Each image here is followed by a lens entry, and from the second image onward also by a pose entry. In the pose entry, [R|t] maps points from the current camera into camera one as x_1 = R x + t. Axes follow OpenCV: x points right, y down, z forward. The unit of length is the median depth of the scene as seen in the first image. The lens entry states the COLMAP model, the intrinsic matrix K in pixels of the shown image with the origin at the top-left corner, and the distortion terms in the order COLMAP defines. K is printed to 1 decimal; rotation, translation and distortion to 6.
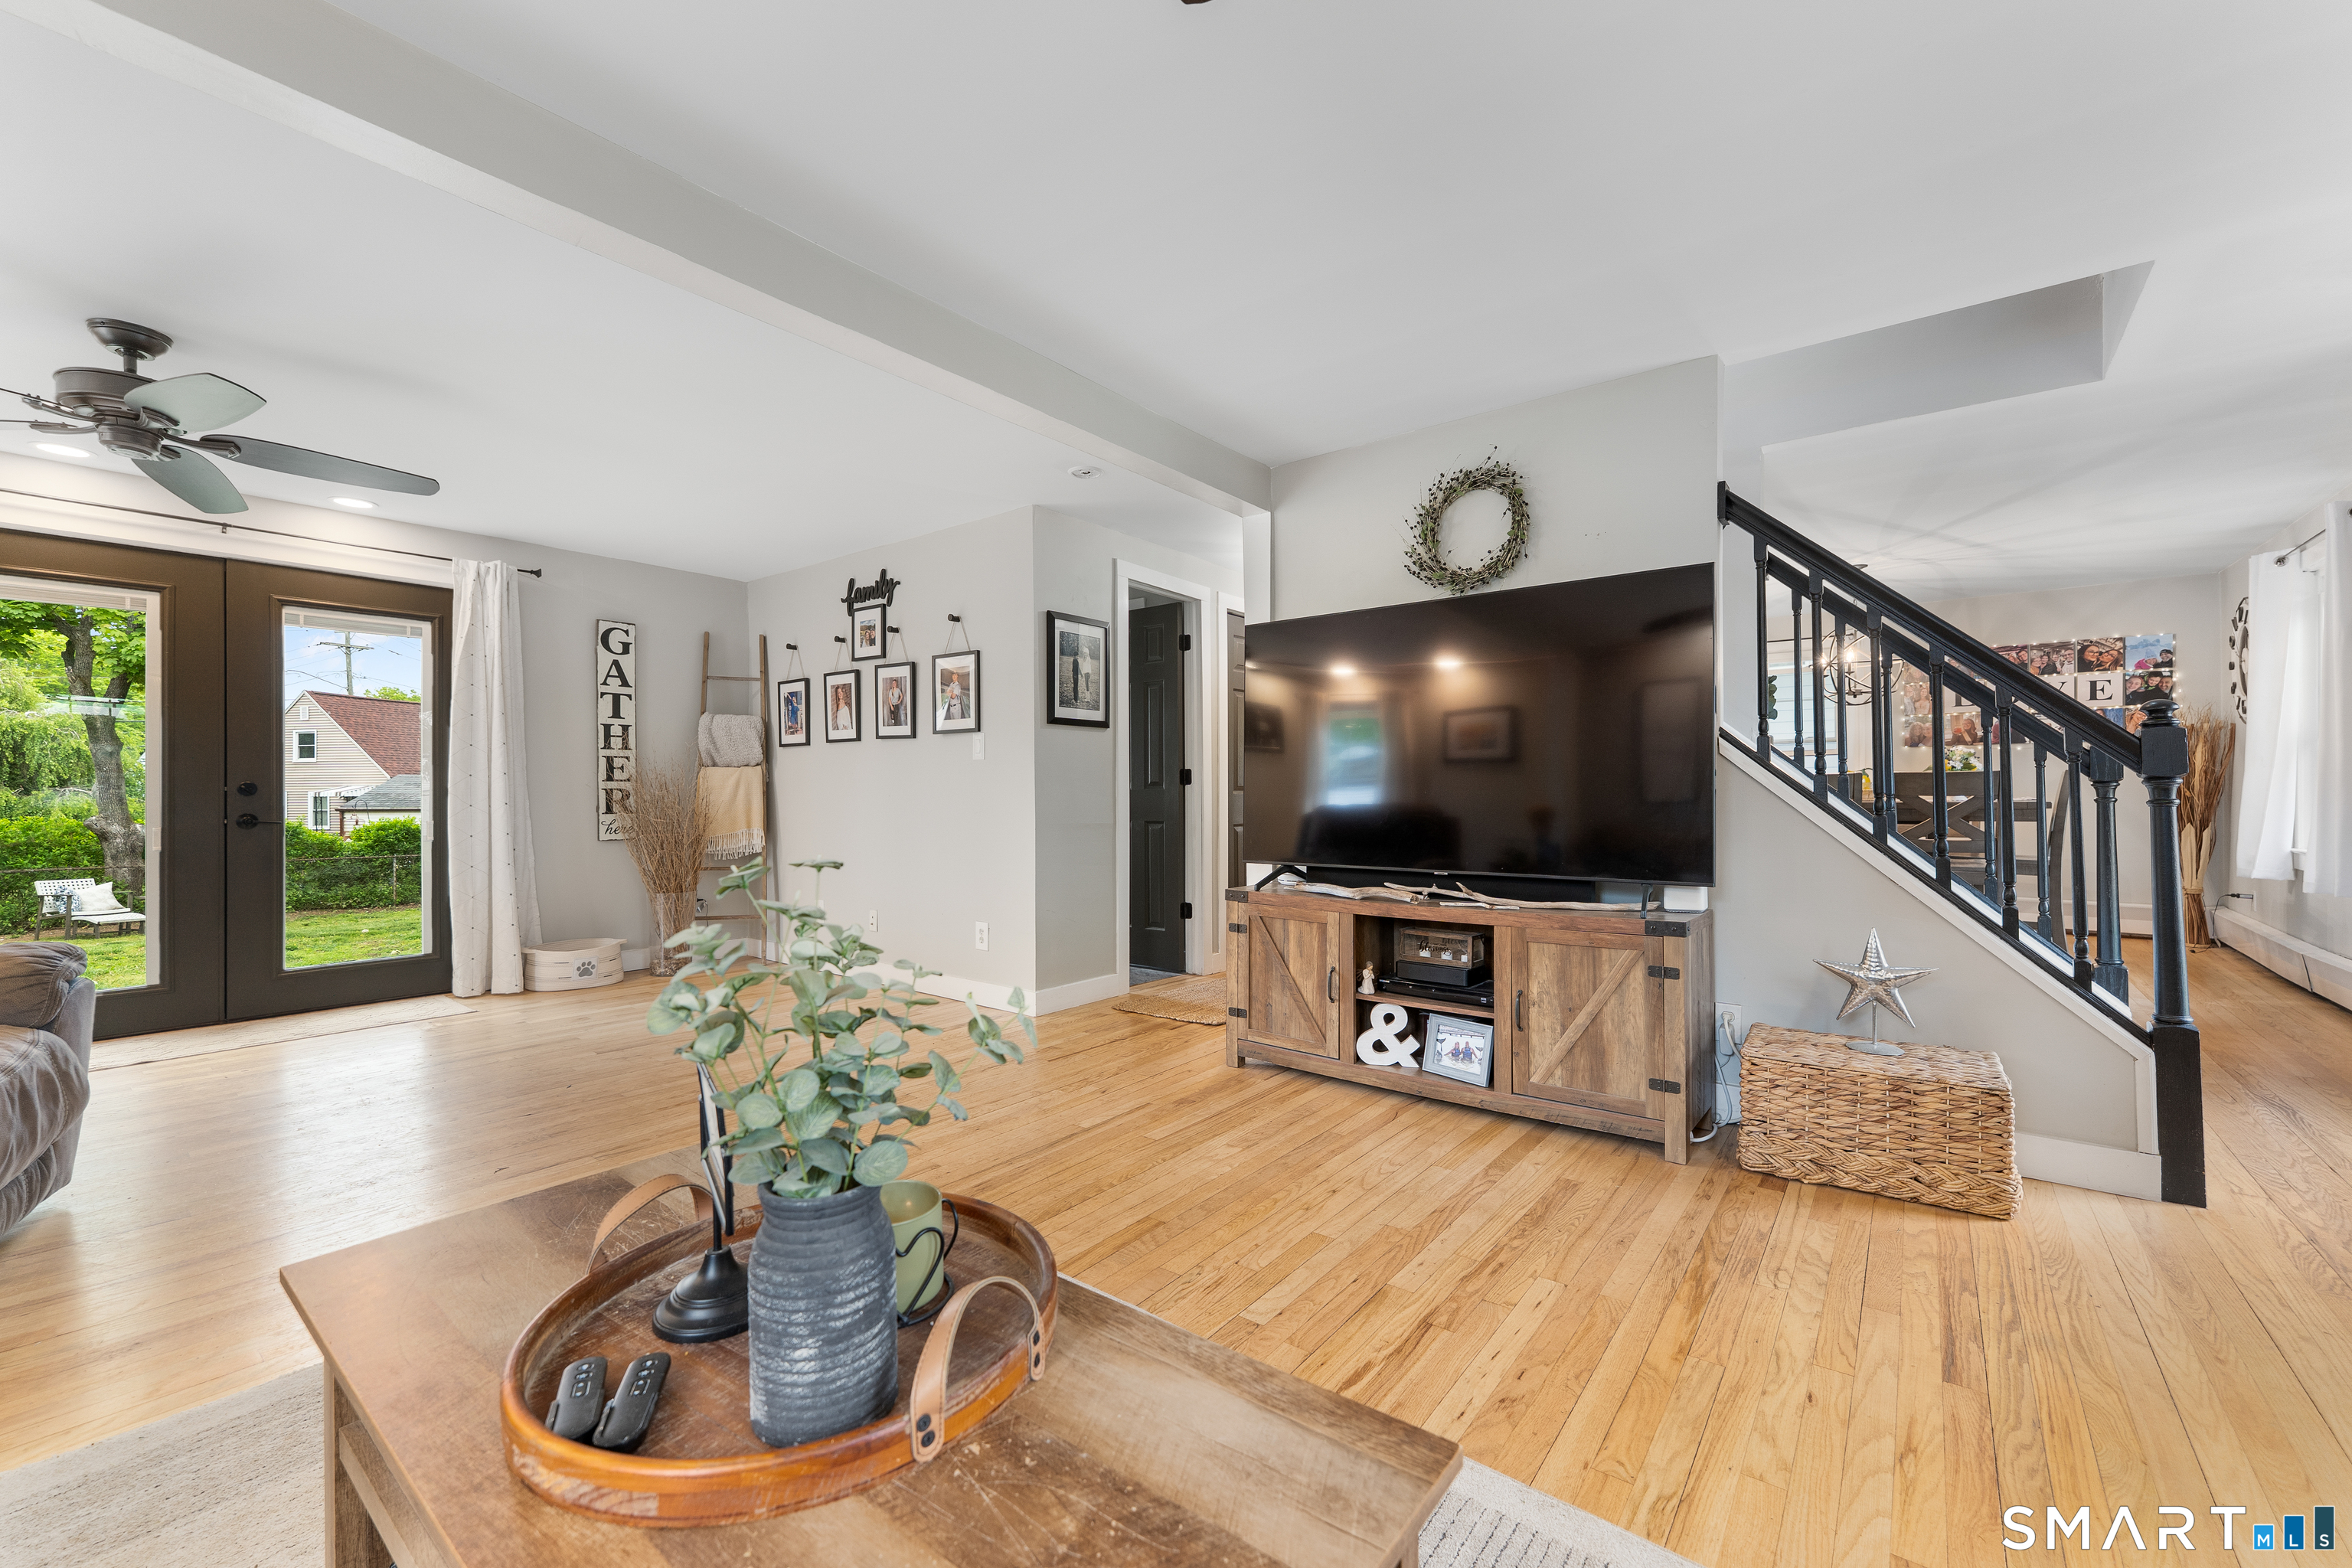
lens RADIAL K [[945.5, 0, 1171.1], [0, 945.5, 791.9], [0, 0, 1]] dist [-0.000766, 0.000154]
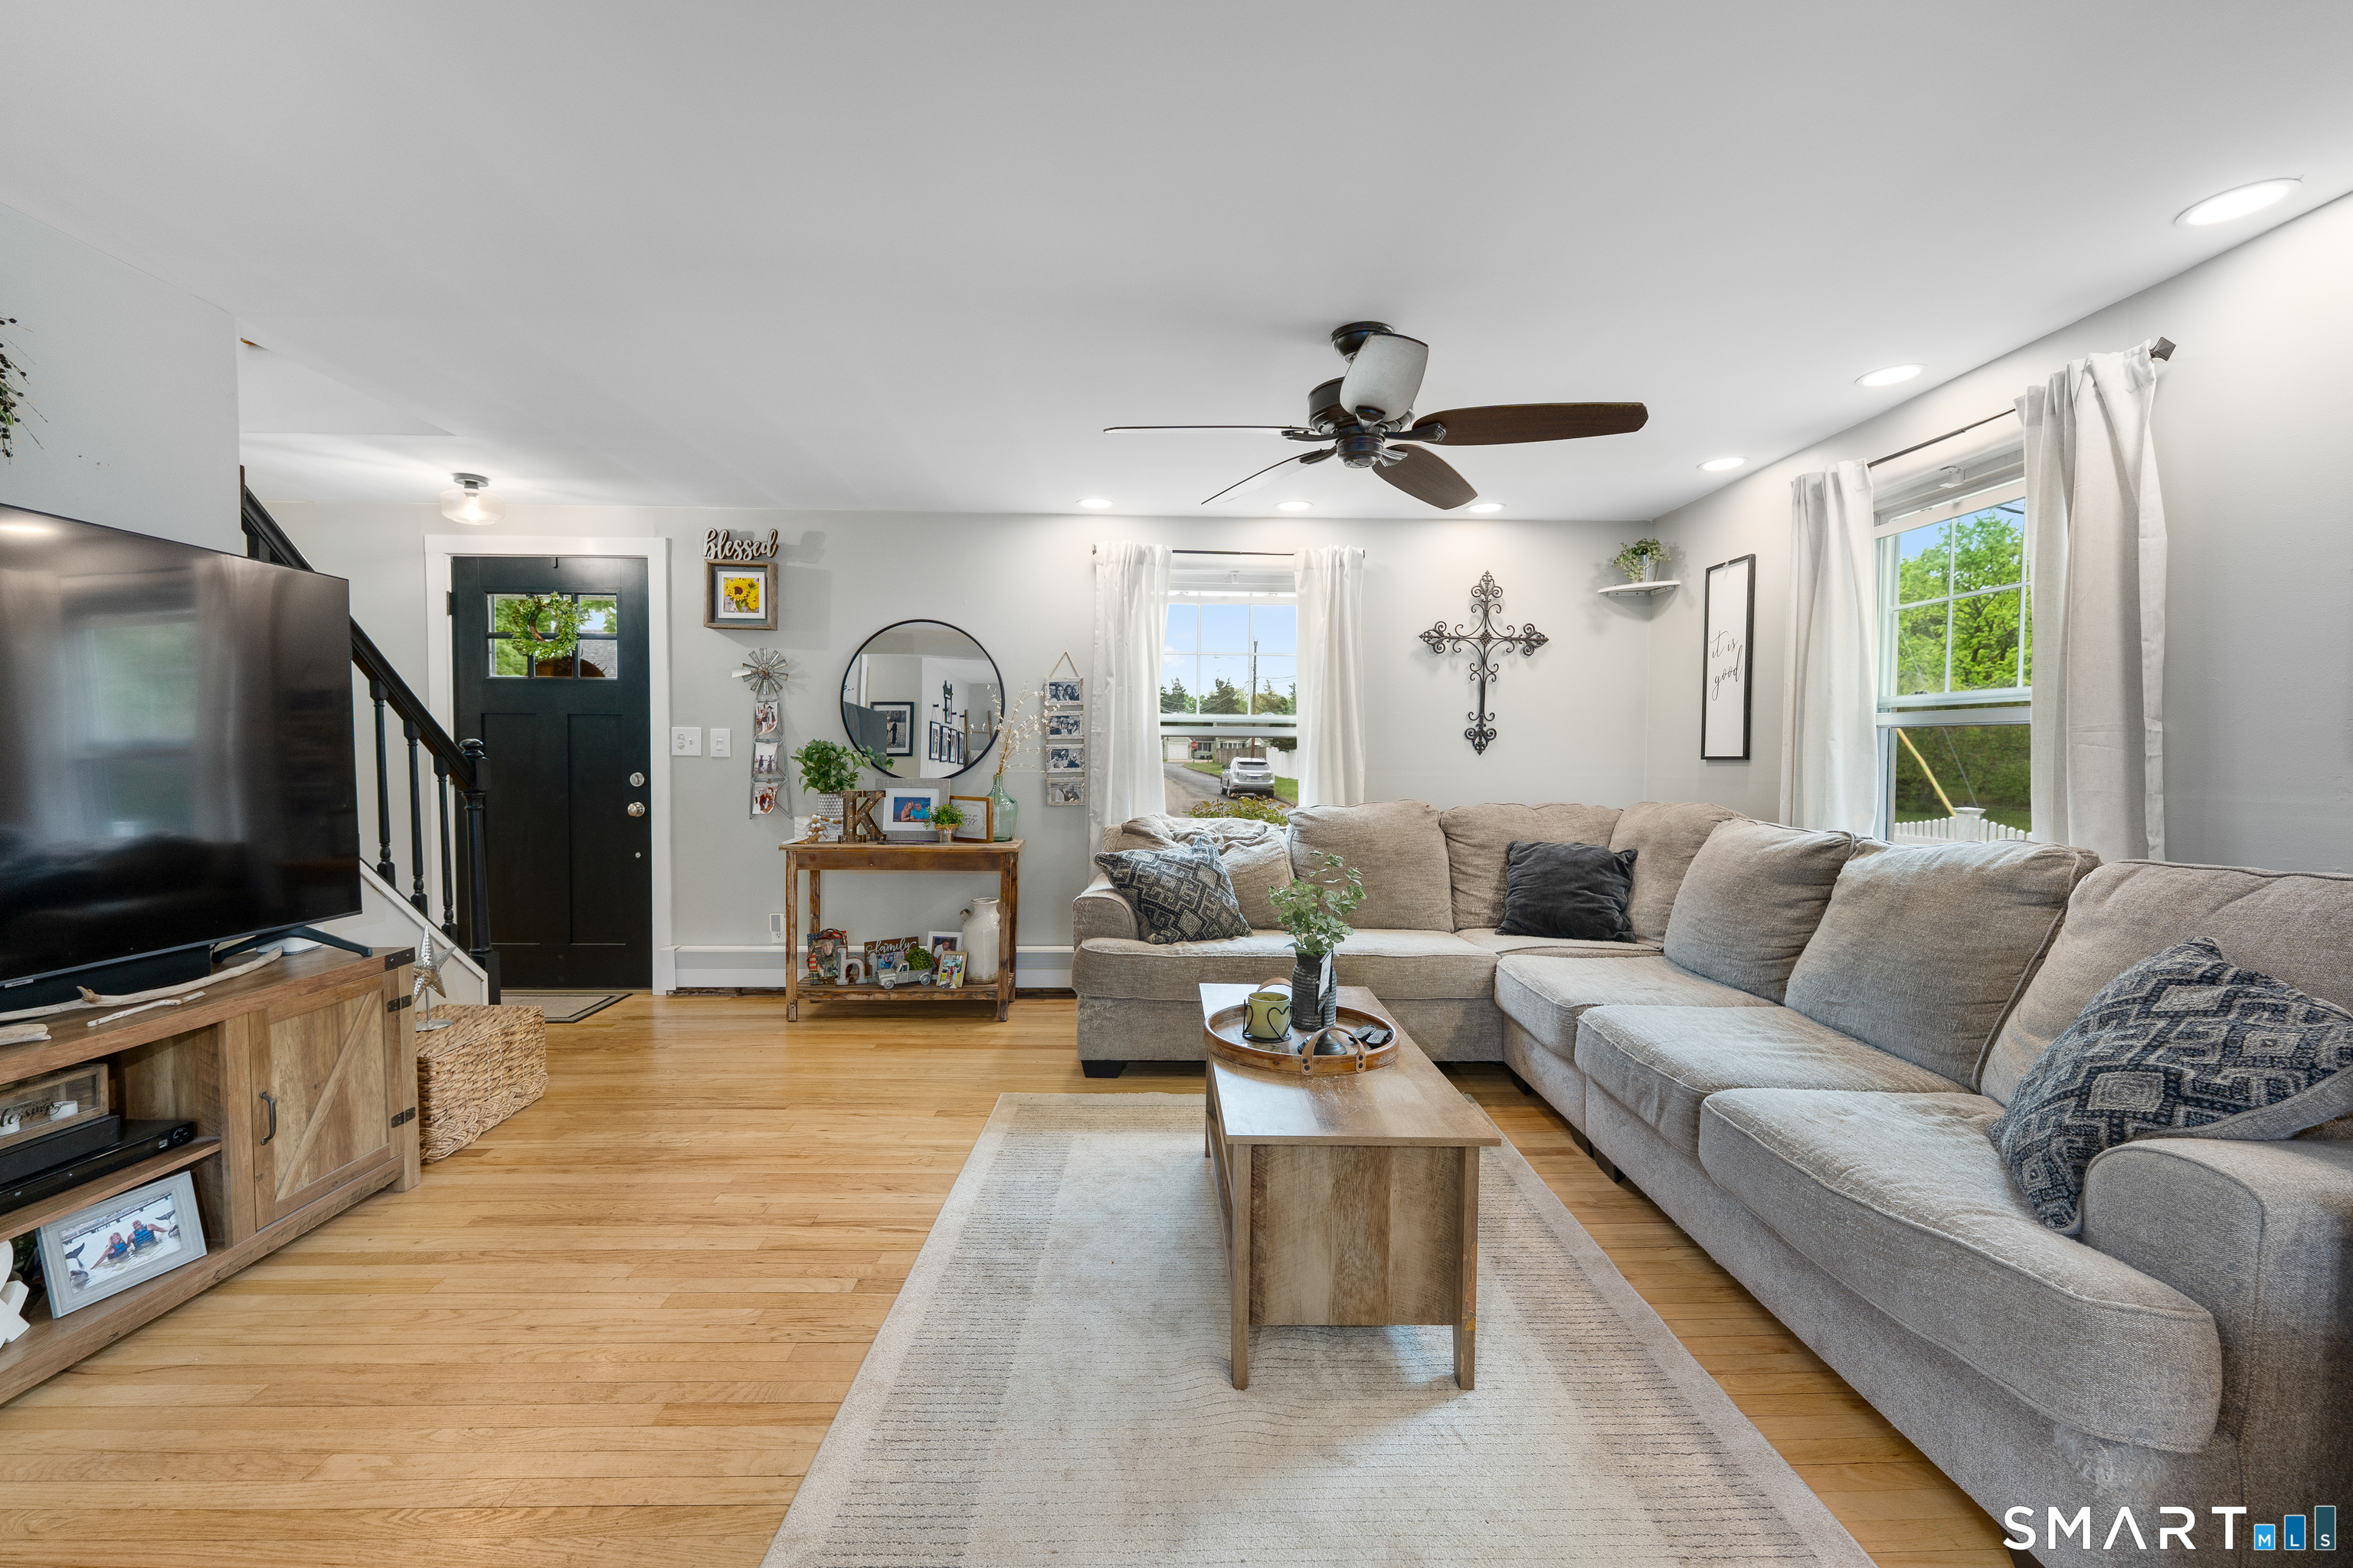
lens RADIAL K [[951.1, 0, 1172.3], [0, 951.1, 784.9], [0, 0, 1]] dist [0.001867, -0.000301]
pose [[-0.637156, -0.026300, 0.770286, -0.386058], [-0.008204, 0.999592, 0.027344, -0.035874], [-0.770691, 0.011103, -0.637113, 0.524193]]
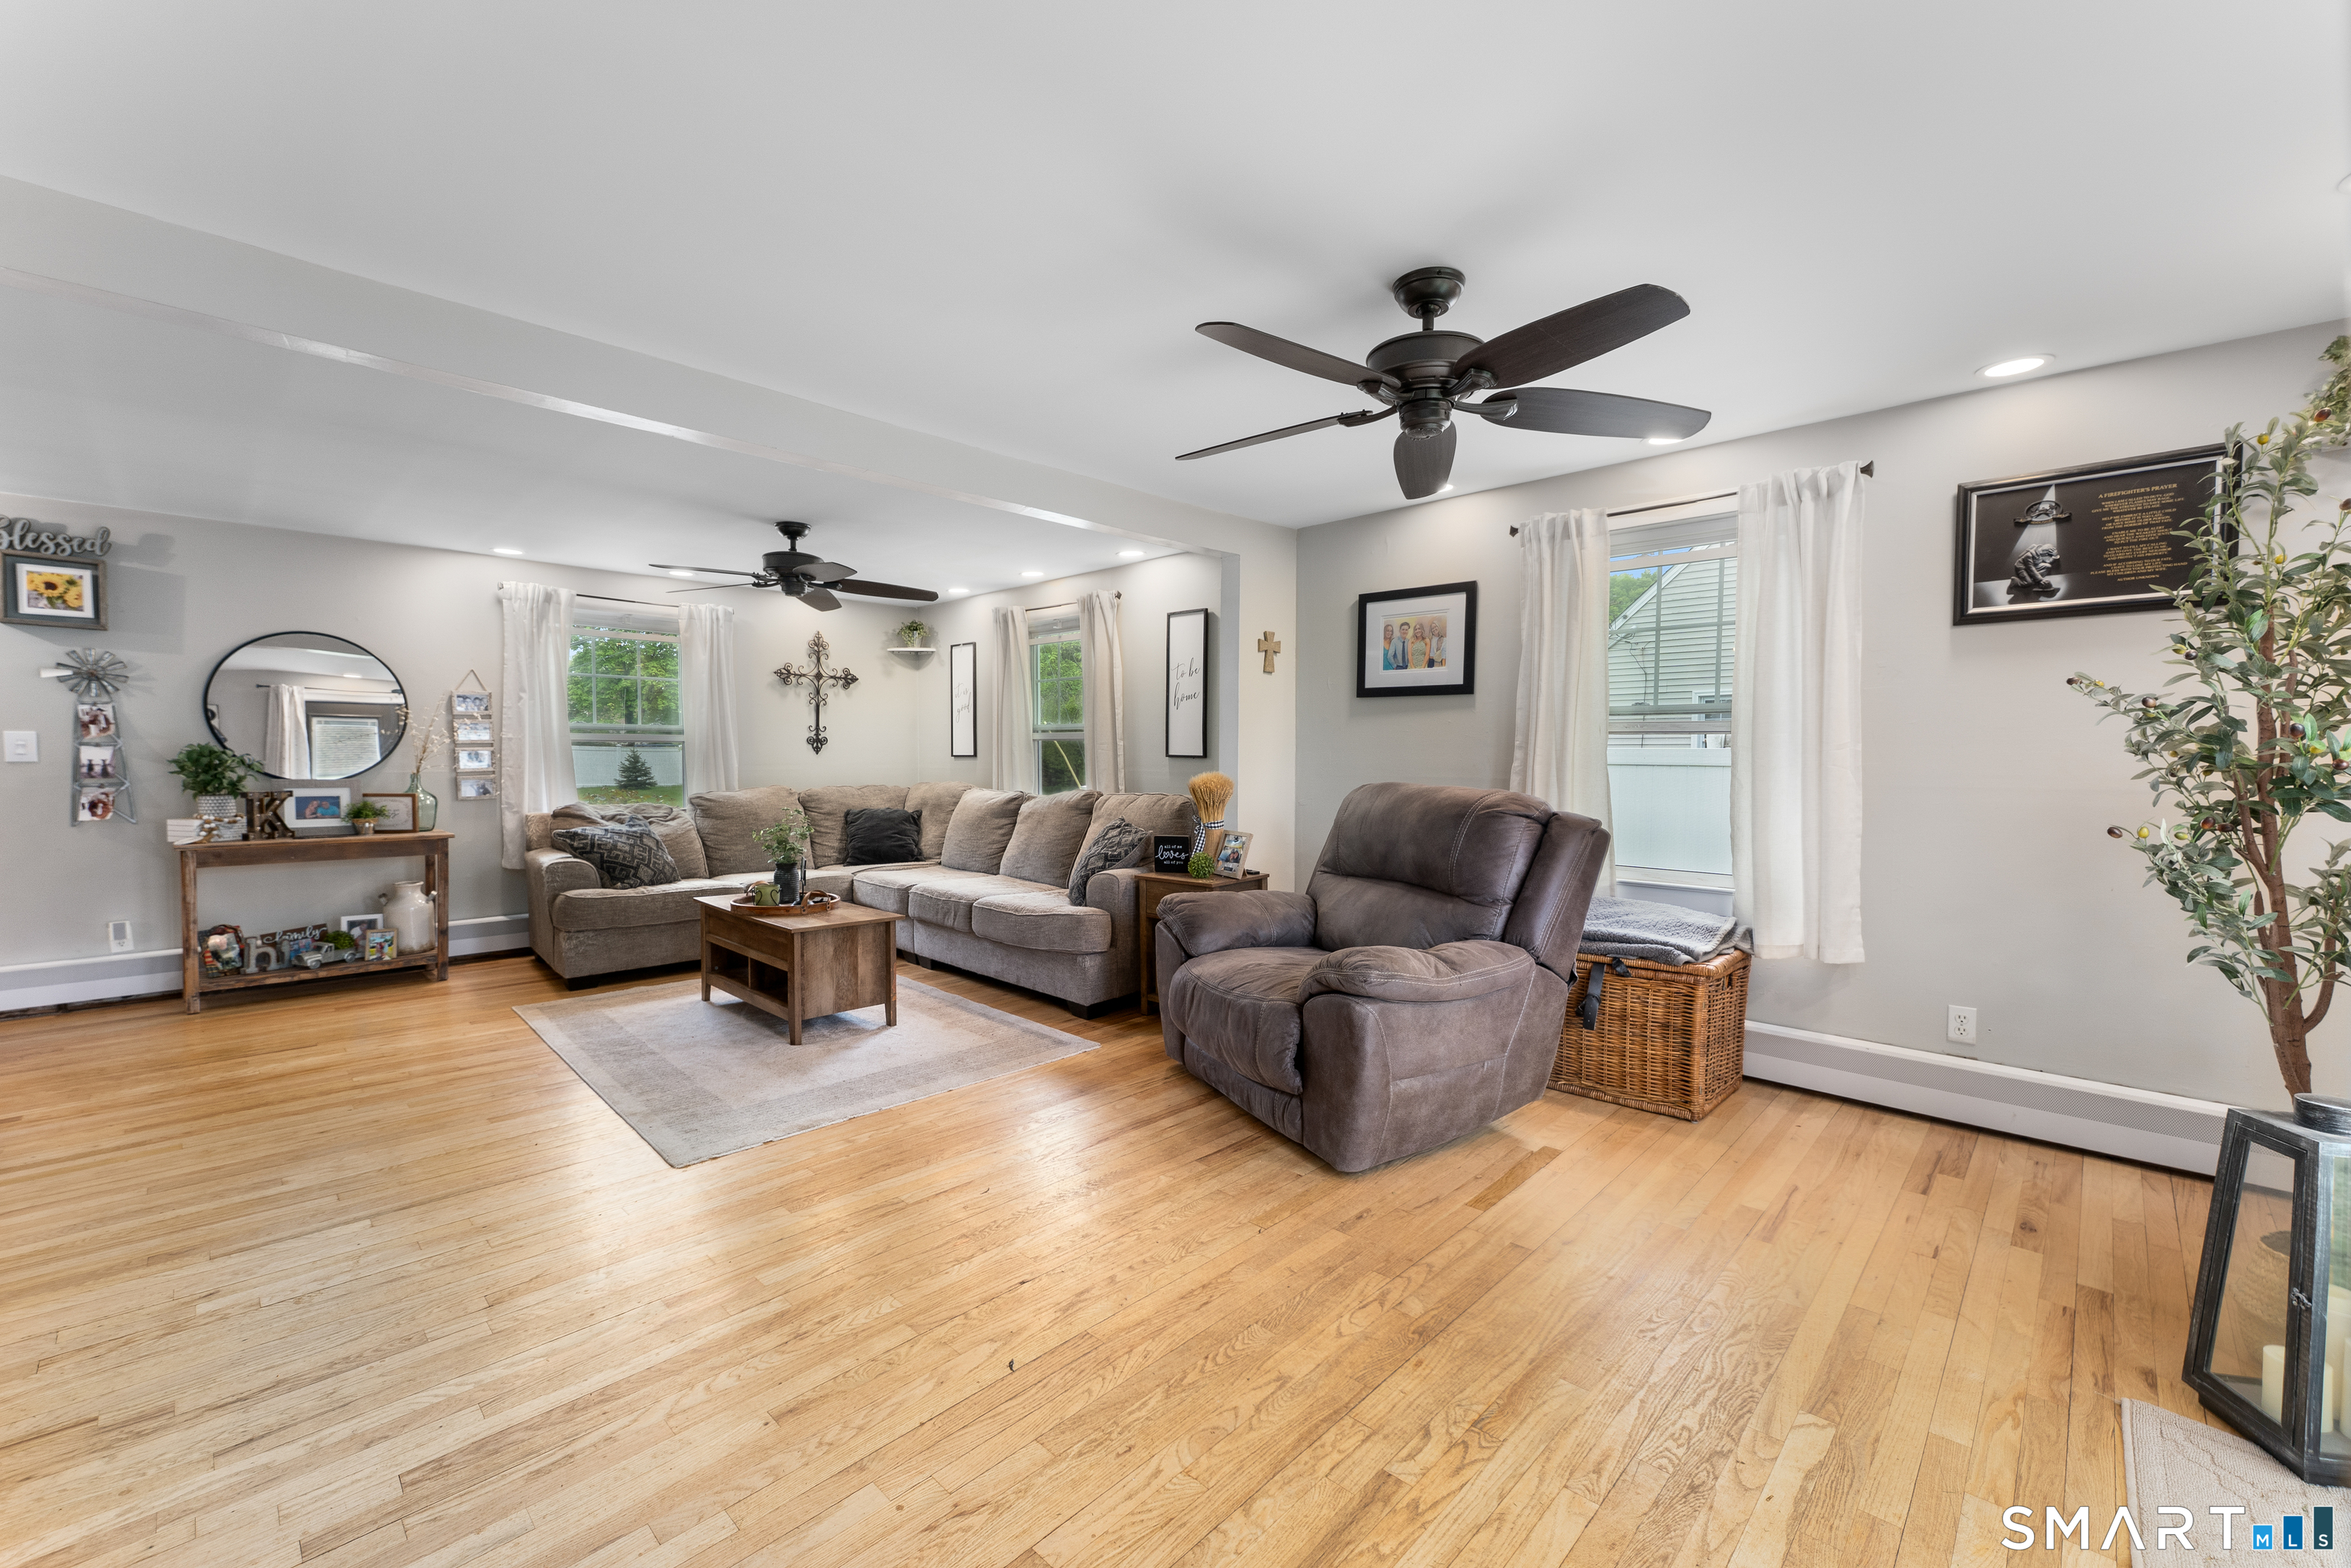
lens RADIAL K [[950.3, 0, 1171.3], [0, 950.3, 784.9], [0, 0, 1]] dist [0.001867, -0.000301]
pose [[-0.994014, -0.001383, 0.109244, -0.523089], [0.001521, 0.999648, 0.026499, -0.034301], [-0.109242, 0.026507, -0.993662, 1.019742]]
